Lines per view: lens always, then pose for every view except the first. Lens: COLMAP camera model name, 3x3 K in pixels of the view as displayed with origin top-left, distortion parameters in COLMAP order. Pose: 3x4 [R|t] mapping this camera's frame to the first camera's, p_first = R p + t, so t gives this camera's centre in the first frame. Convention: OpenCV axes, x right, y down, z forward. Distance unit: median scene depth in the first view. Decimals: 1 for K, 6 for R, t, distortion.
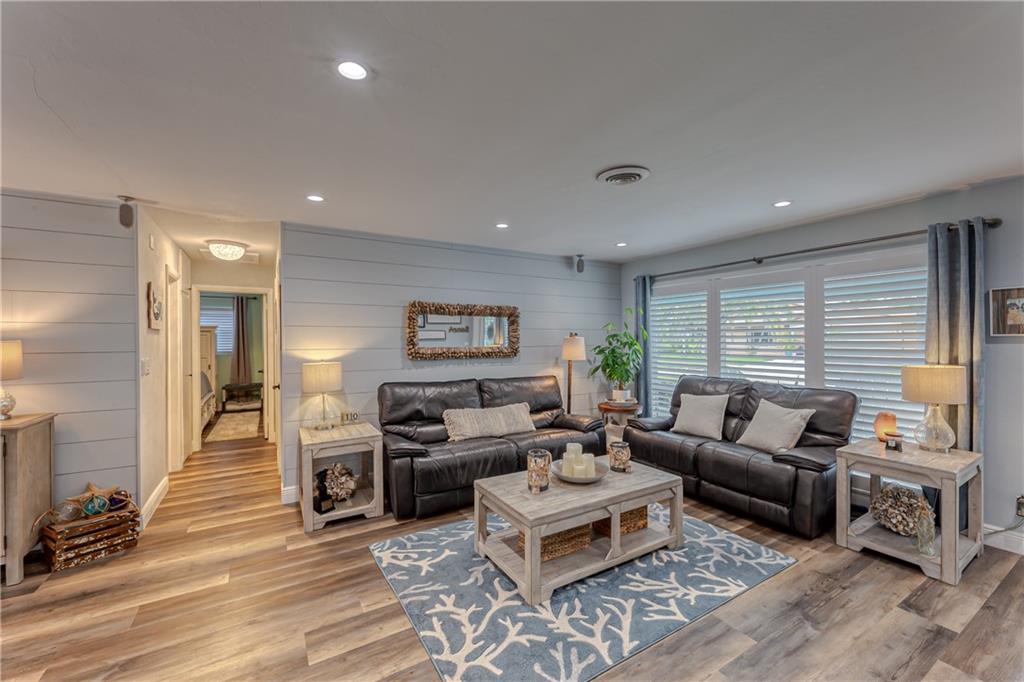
lens RADIAL K [[419.1, 0, 508.2], [0, 419.1, 339.8], [0, 0, 1]] dist [0.002259, -0.000362]
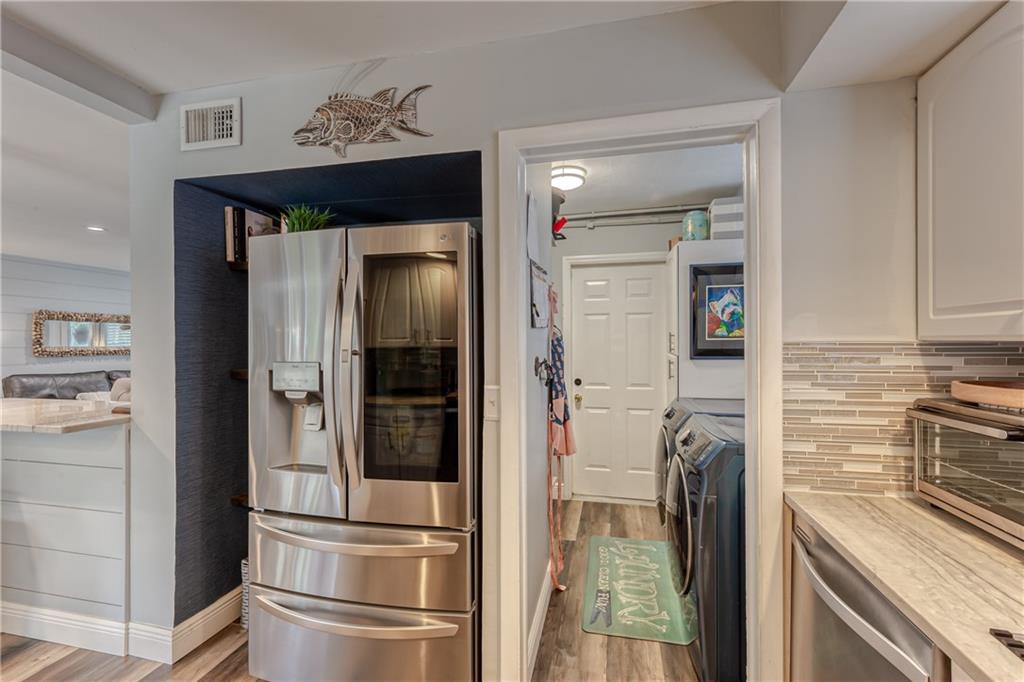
lens RADIAL K [[442.0, 0, 513.4], [0, 442.0, 340.4], [0, 0, 1]] dist [0.002498, -0.000420]
pose [[0.690399, 0.004153, 0.723417, -0.282446], [0.002745, 0.999961, -0.008360, 0.019139], [-0.723424, 0.007758, 0.690361, -1.264410]]
